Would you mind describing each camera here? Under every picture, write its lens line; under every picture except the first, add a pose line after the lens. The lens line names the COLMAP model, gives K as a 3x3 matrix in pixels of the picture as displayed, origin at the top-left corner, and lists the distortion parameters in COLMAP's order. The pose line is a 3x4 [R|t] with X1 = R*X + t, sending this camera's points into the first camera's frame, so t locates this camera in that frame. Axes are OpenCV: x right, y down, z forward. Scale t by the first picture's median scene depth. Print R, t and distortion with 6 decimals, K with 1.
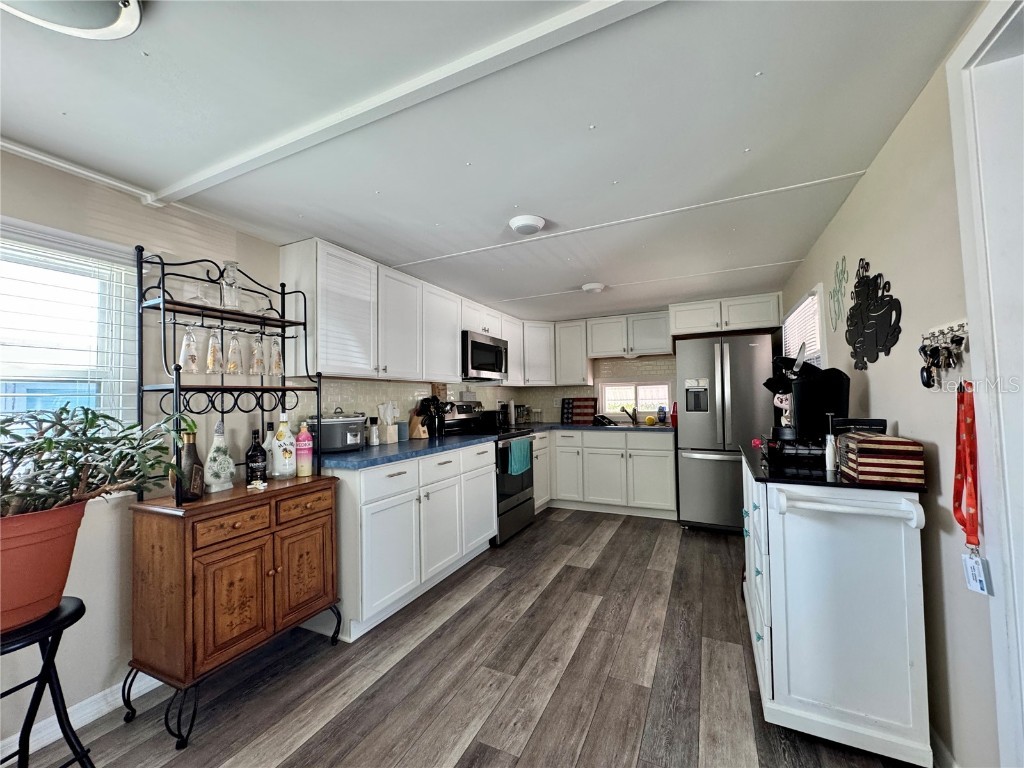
lens RADIAL K [[410.3, 0, 510.7], [0, 410.3, 383.4], [0, 0, 1]] dist [-0.003606, 0.000332]
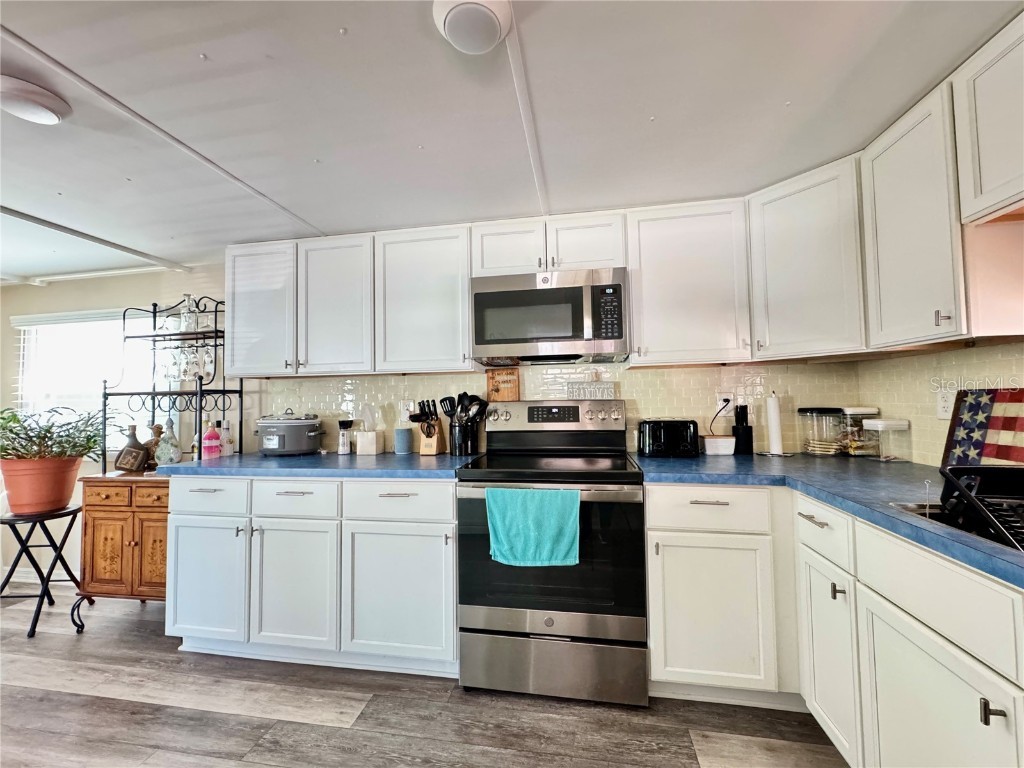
lens RADIAL K [[410.3, 0, 510.7], [0, 410.3, 383.4], [0, 0, 1]] dist [-0.003606, 0.000332]
pose [[0.274952, -0.023999, -0.961158, 0.851656], [0.051423, 0.998625, -0.010224, 0.049735], [0.960082, -0.046615, 0.275808, 1.650803]]
